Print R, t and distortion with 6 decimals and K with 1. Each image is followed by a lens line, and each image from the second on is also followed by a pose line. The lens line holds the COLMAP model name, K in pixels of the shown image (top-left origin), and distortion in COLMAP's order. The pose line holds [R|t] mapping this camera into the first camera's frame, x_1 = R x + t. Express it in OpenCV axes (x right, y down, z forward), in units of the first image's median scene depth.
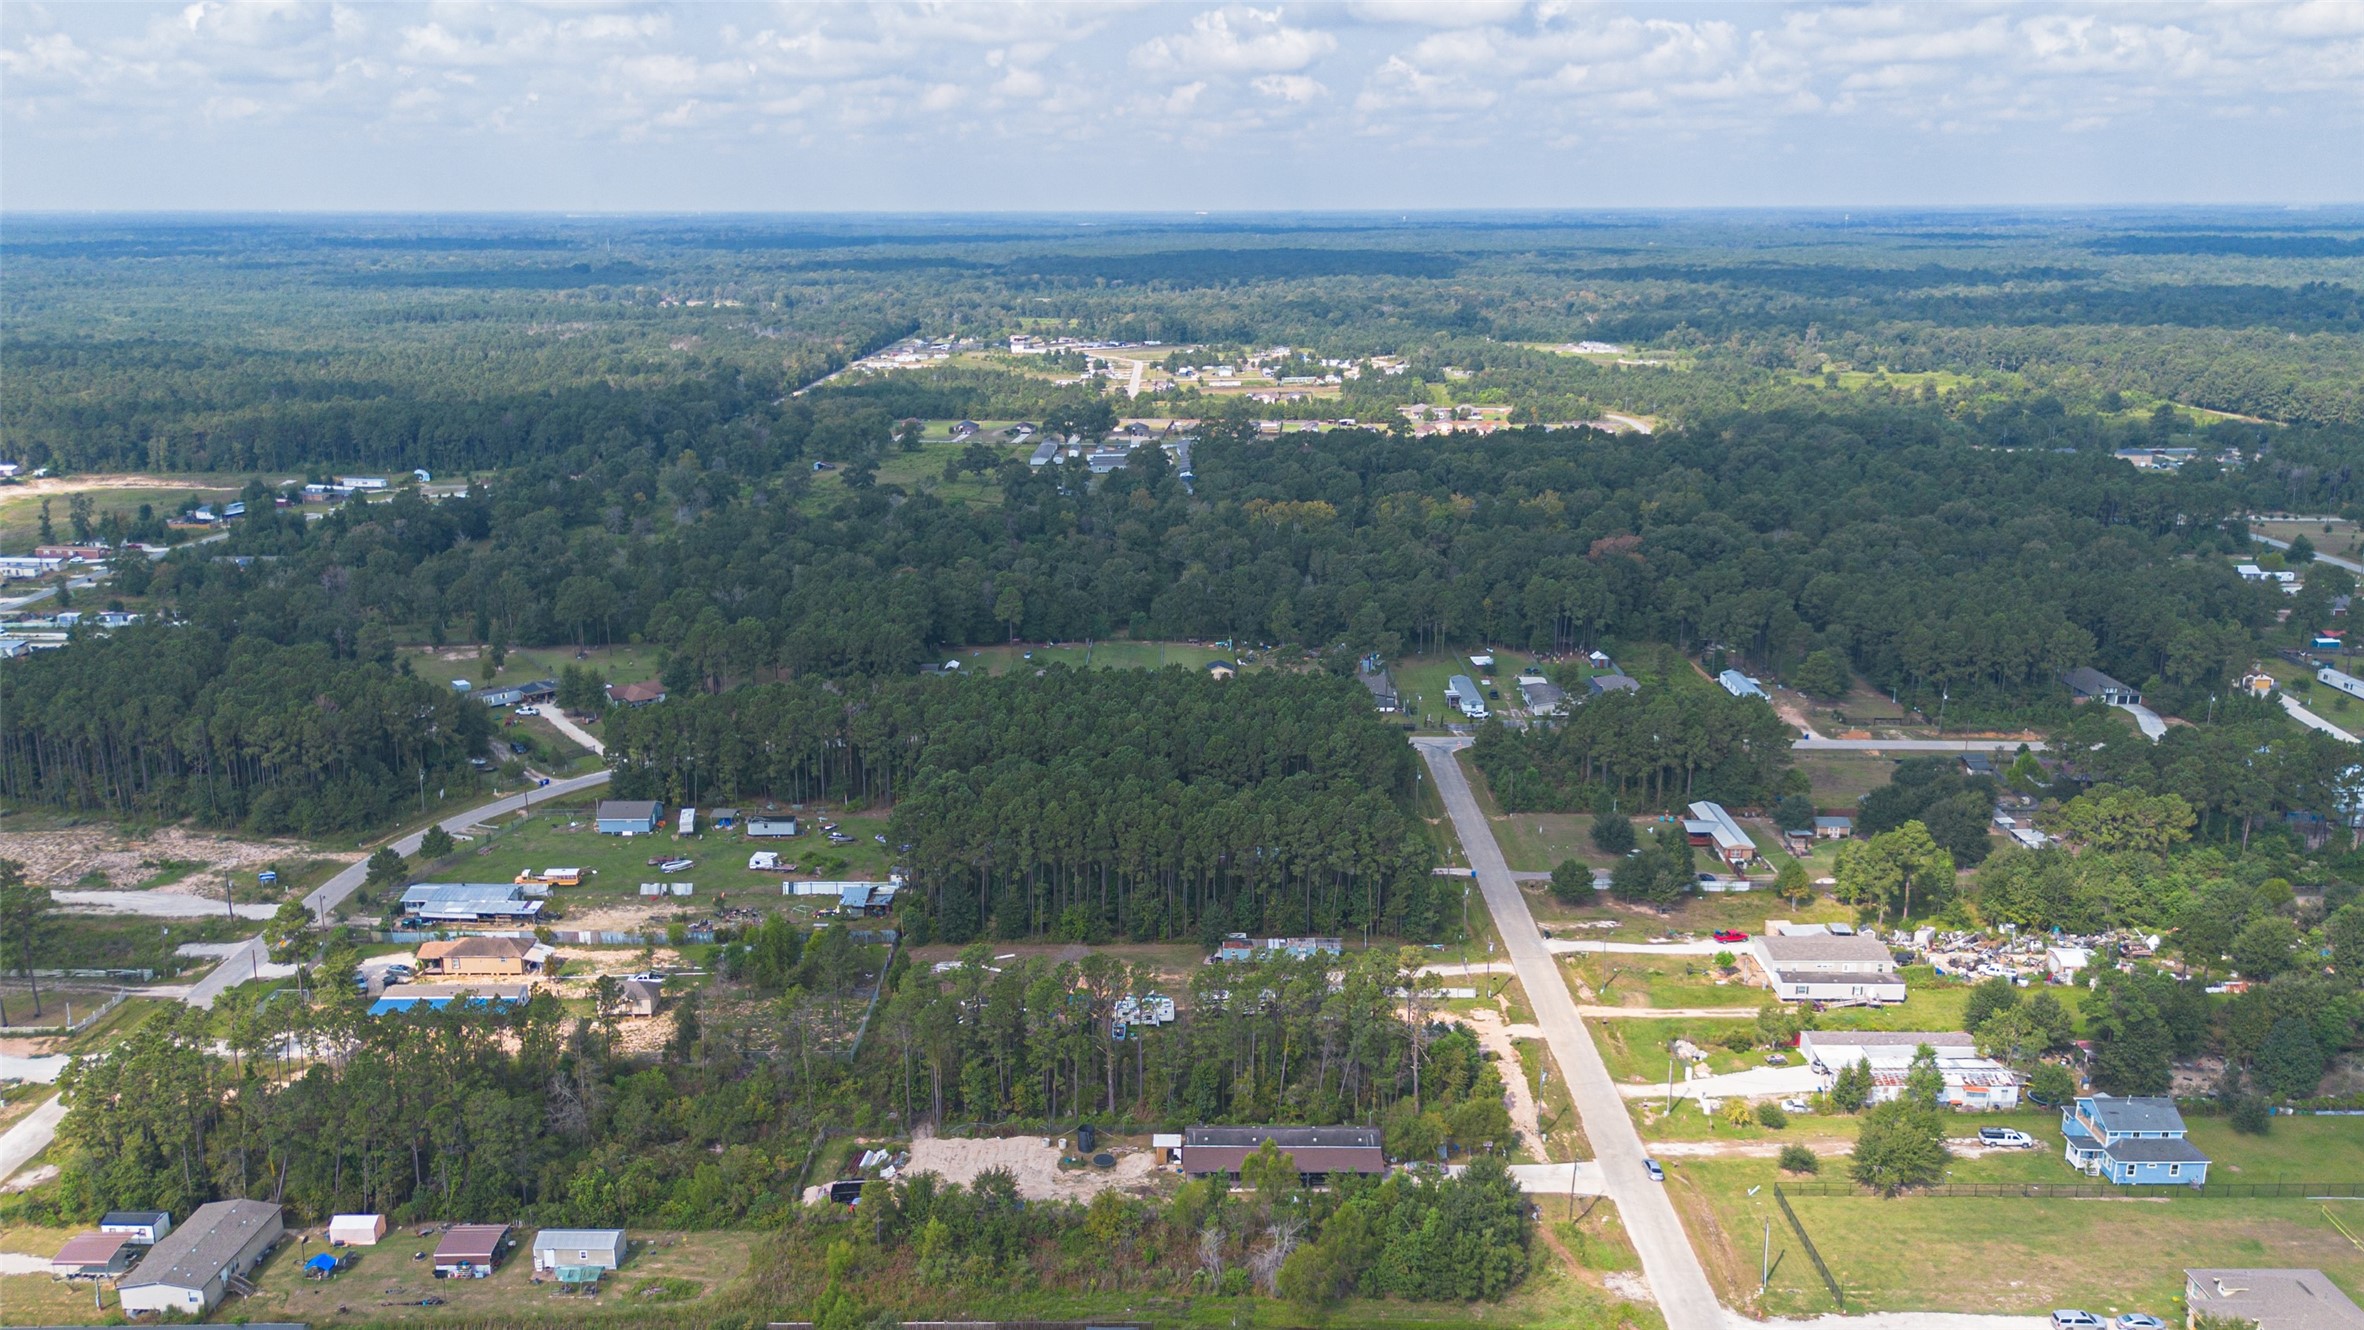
lens RADIAL K [[1732.6, 0, 1182.0], [0, 1732.6, 665.0], [0, 0, 1]] dist [0.036208, -0.004237]
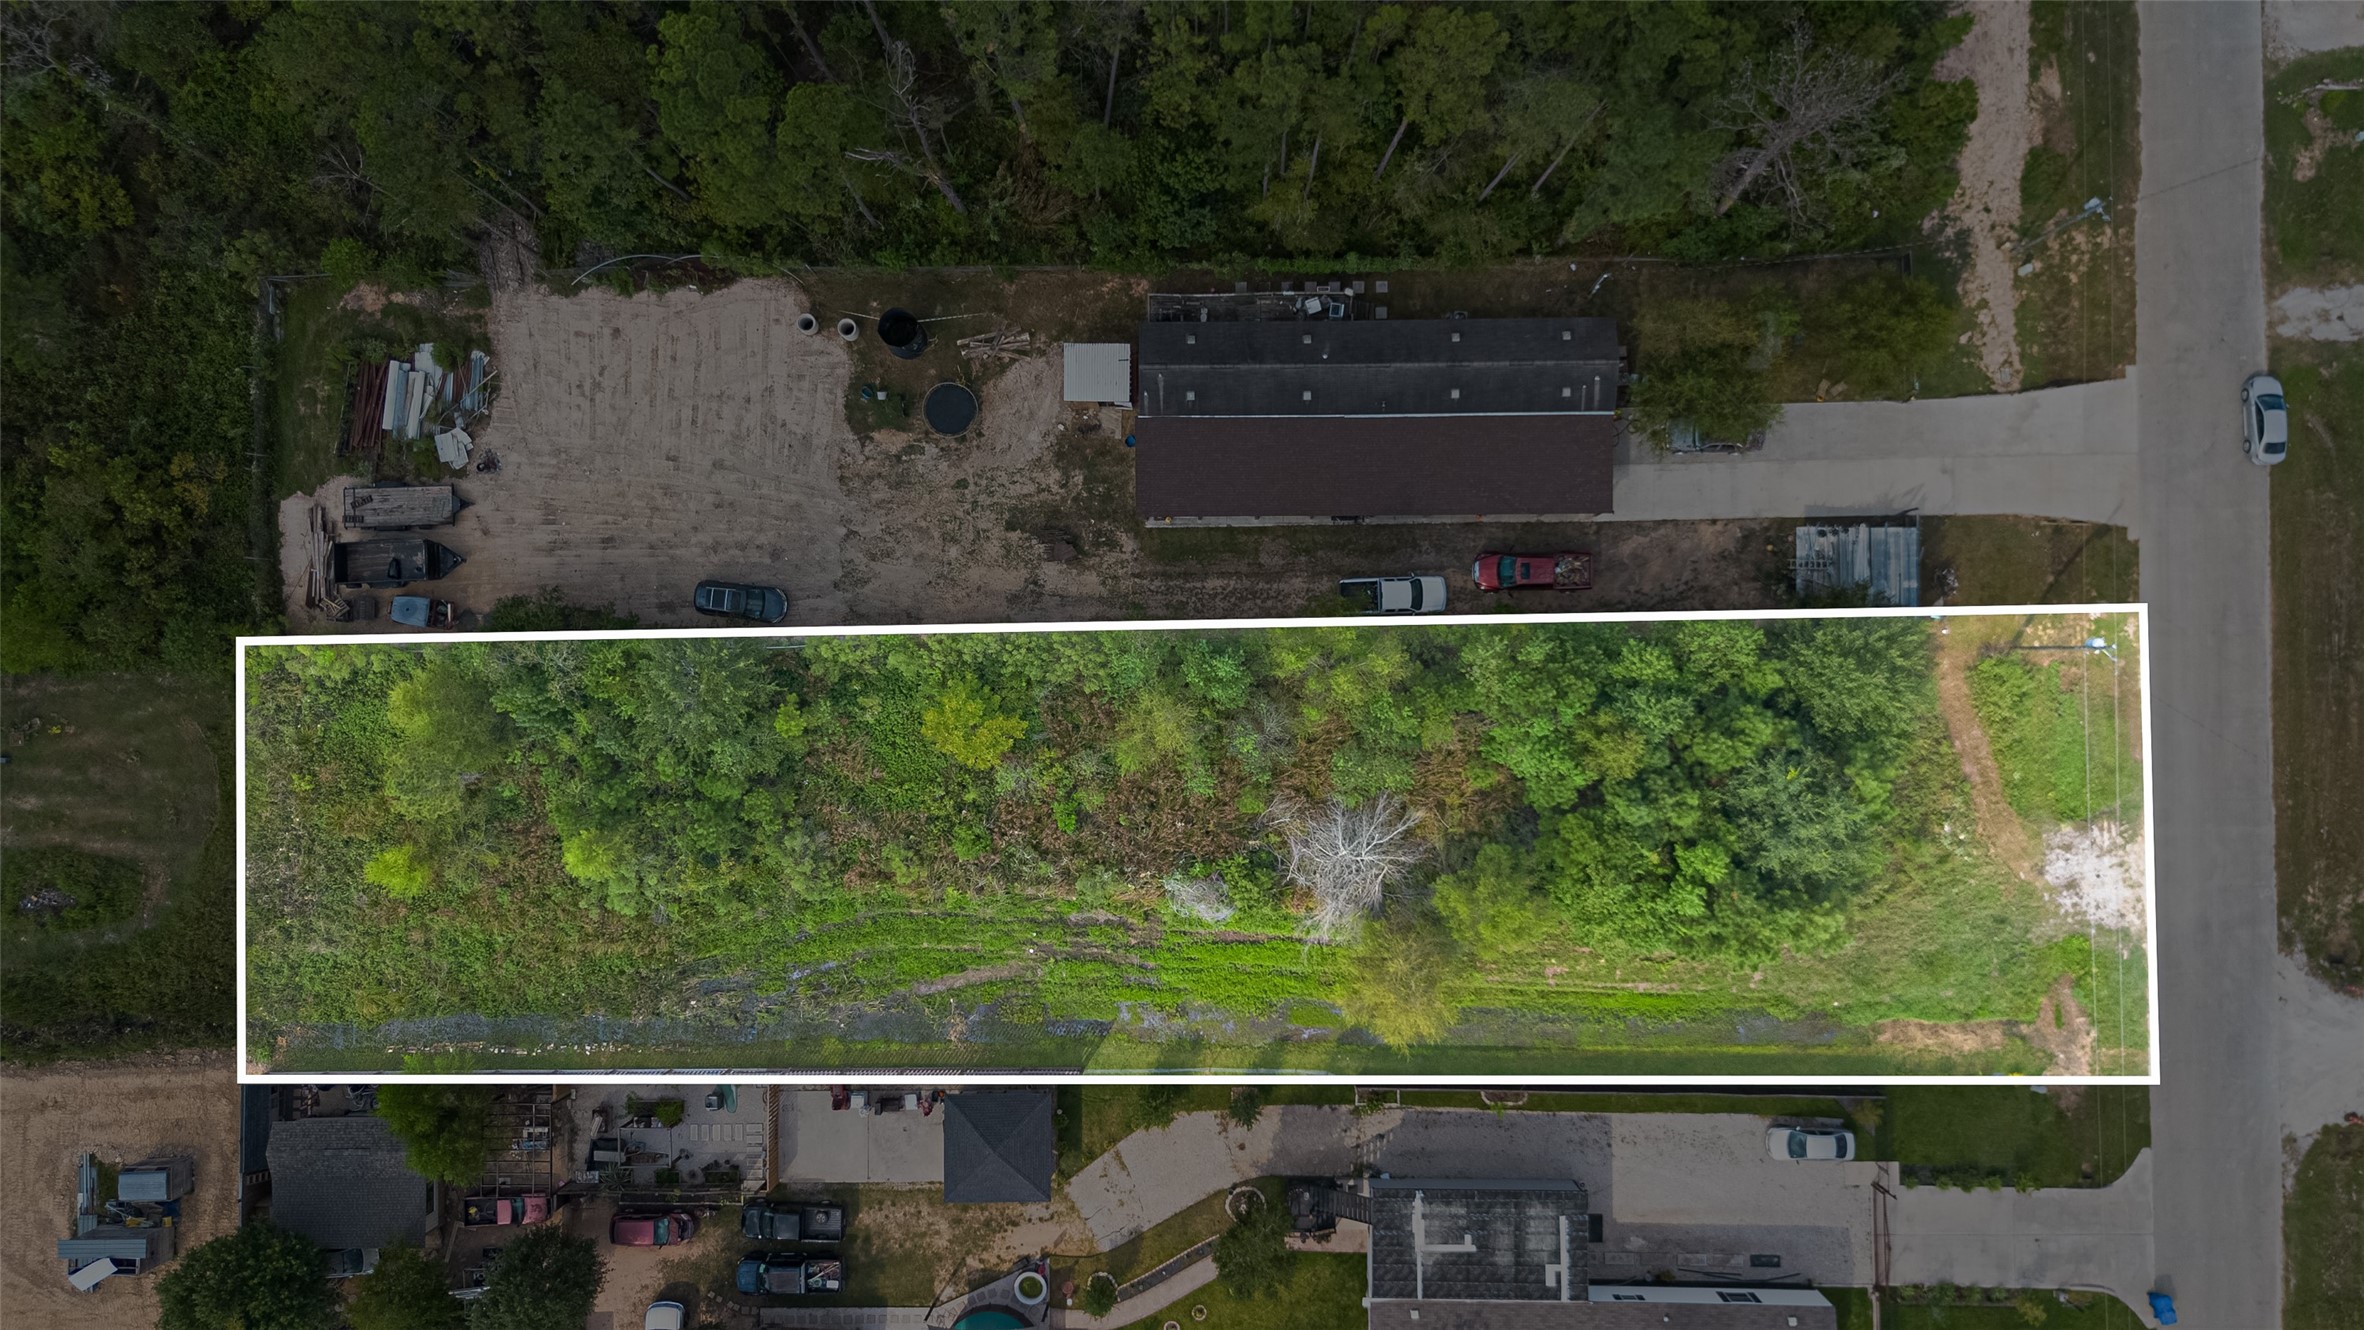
lens RADIAL K [[1732.6, 0, 1182.0], [0, 1732.6, 665.0], [0, 0, 1]] dist [0.036208, -0.004237]
pose [[0.999556, -0.008931, -0.028417, 0.019472], [0.029778, 0.274596, 0.961099, -0.087501], [-0.000781, -0.961518, 0.274740, 0.696188]]
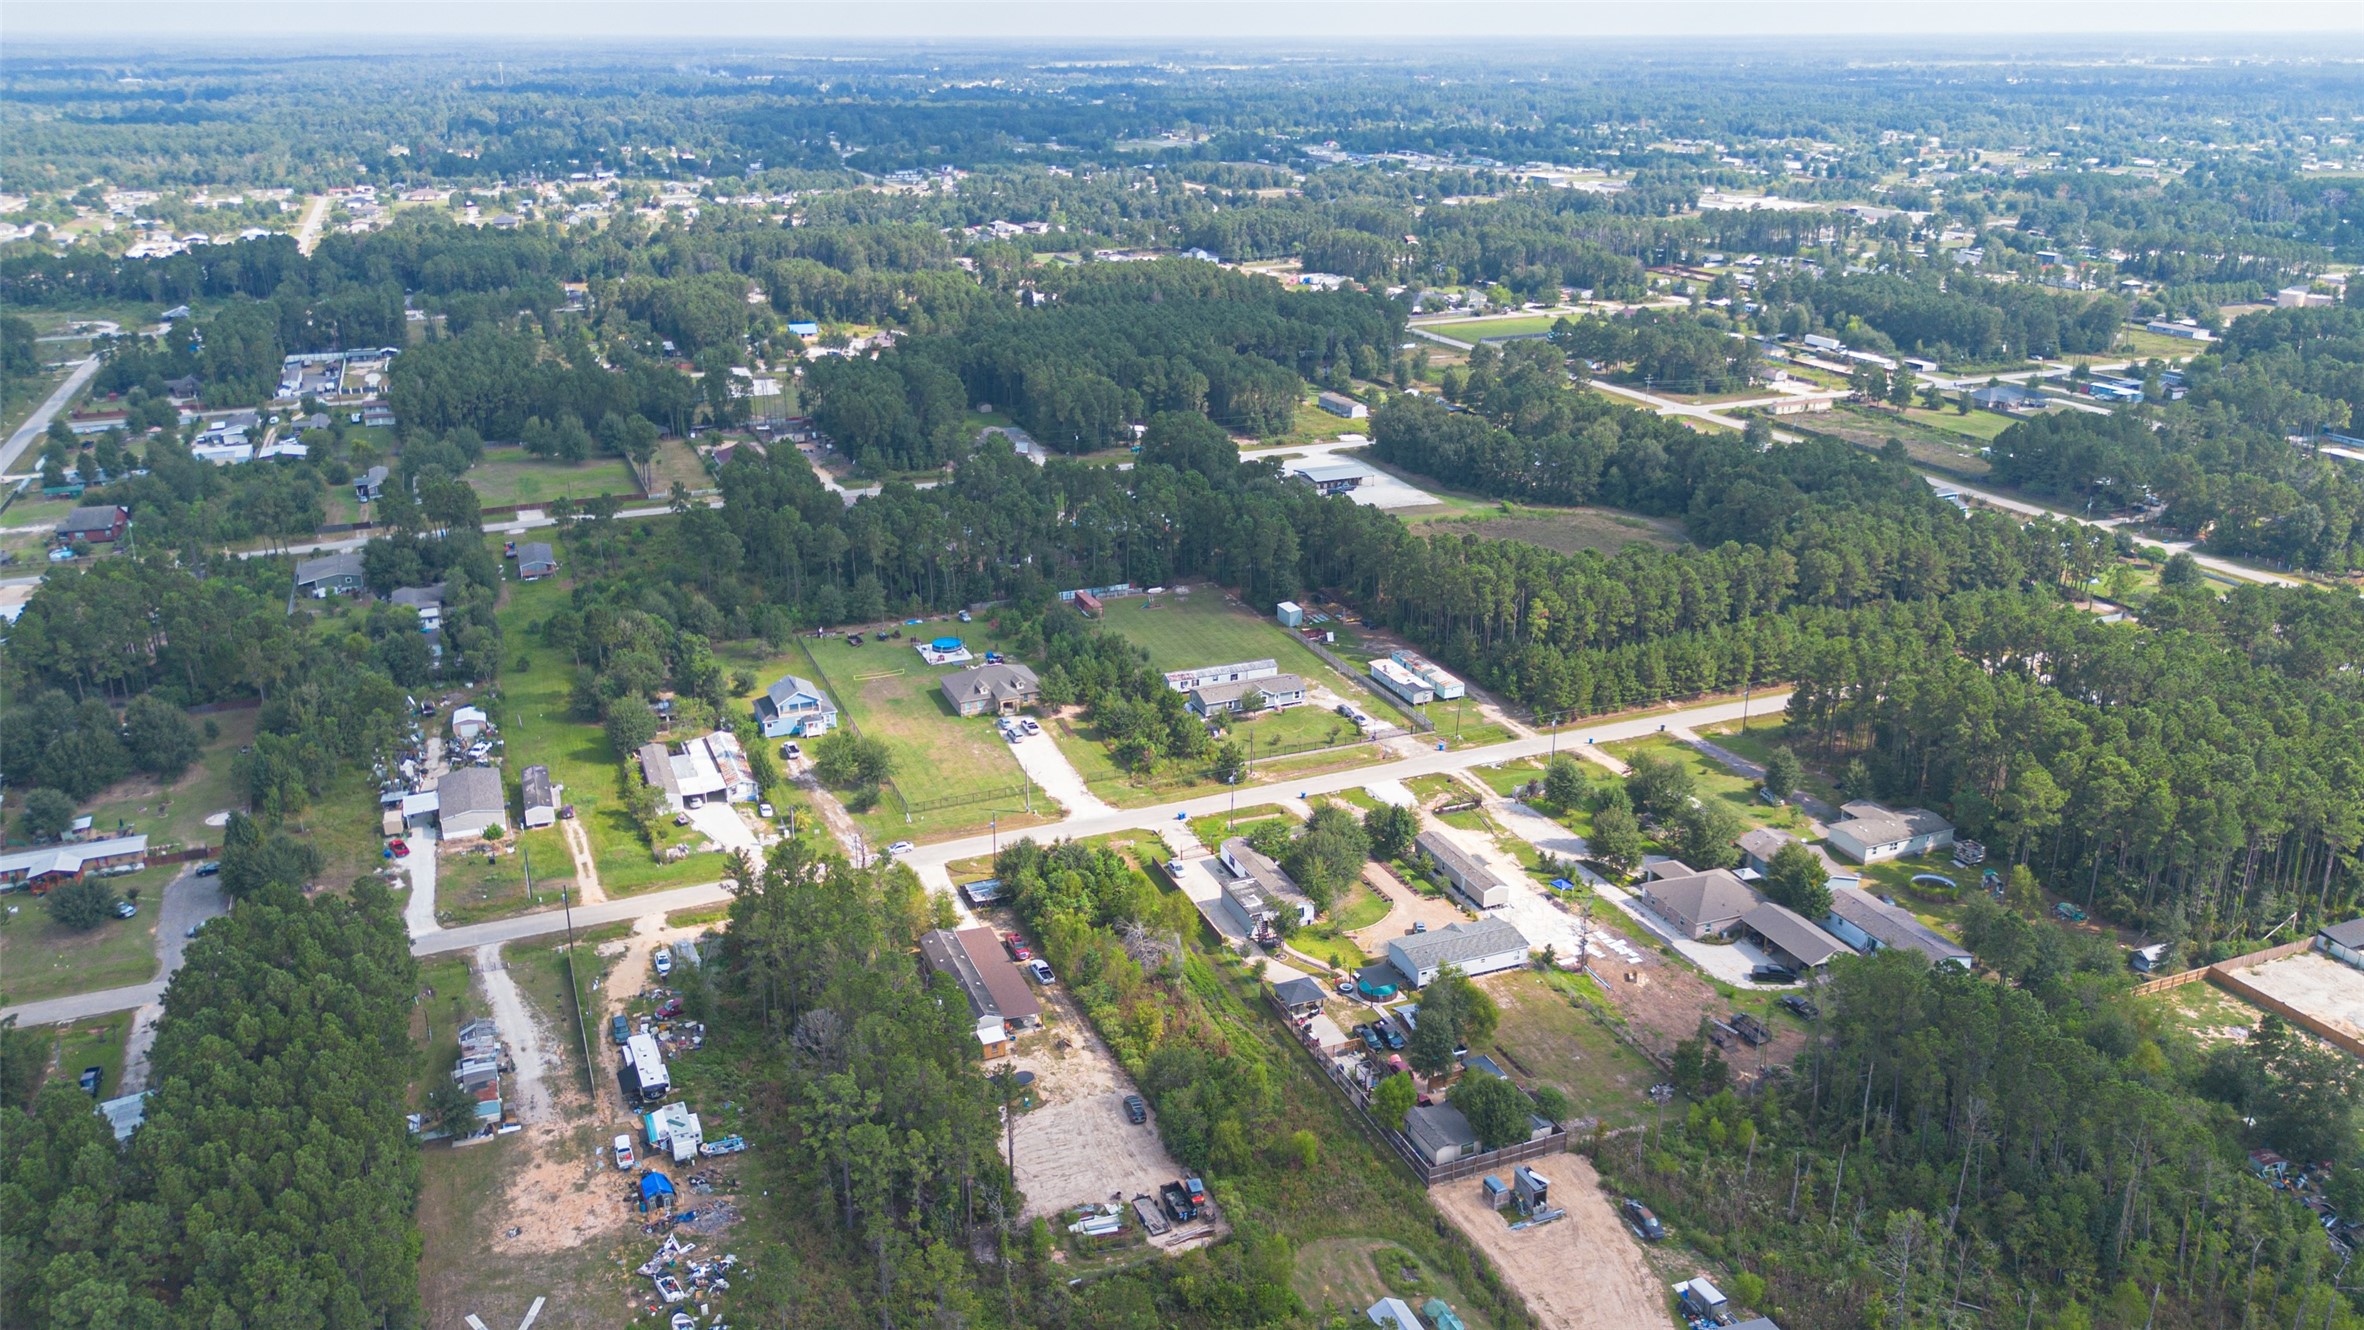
lens RADIAL K [[1741.8, 0, 1182.0], [0, 1741.8, 665.0], [0, 0, 1]] dist [0.076675, -0.101117]
pose [[-0.387845, -0.312460, 0.867148, -0.721913], [0.236167, 0.875695, 0.421169, -0.259618], [-0.890955, 0.368140, -0.265841, 0.926593]]
